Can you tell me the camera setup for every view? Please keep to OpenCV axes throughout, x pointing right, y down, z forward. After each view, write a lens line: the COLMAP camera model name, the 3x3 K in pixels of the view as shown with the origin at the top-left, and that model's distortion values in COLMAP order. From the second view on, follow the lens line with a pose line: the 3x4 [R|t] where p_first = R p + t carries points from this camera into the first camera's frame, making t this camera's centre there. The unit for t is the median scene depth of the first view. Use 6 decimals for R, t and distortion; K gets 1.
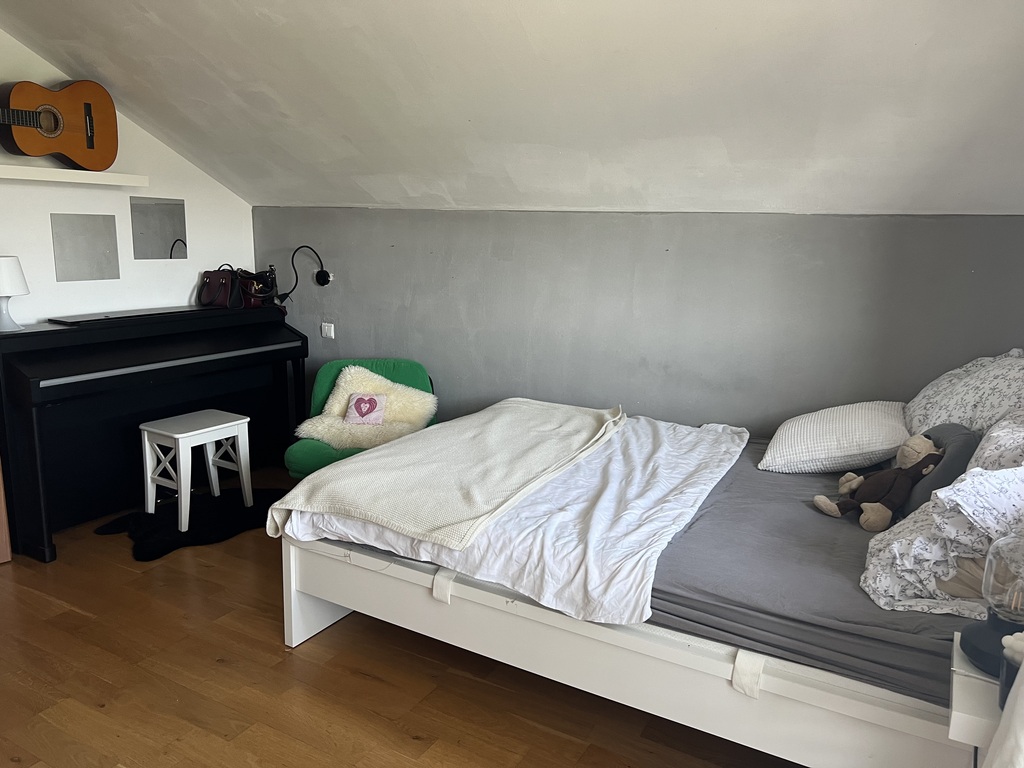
lens RADIAL K [[773.2, 0, 513.7], [0, 773.2, 382.7], [0, 0, 1]] dist [0.024778, -0.001345]
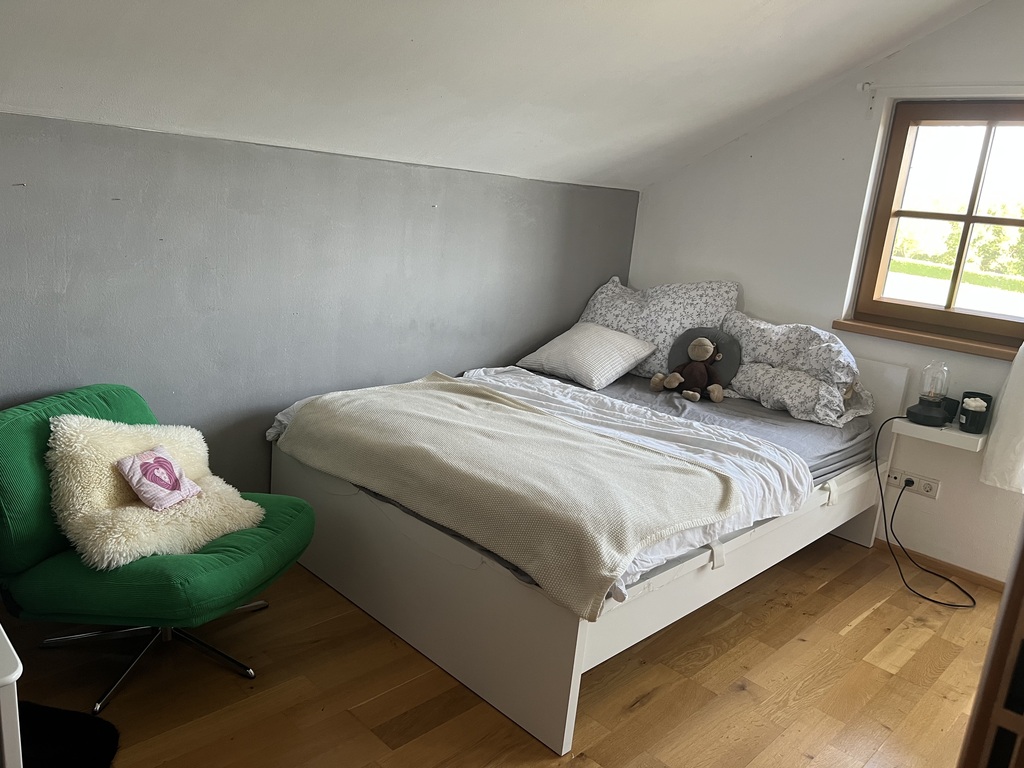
lens RADIAL K [[773.2, 0, 514.0], [0, 773.2, 387.9], [0, 0, 1]] dist [0.024778, -0.001345]
pose [[0.242435, -0.229907, 0.942533, -0.728578], [0.106453, 0.971953, 0.209702, -0.138611], [-0.964310, 0.049496, 0.260110, 0.643703]]
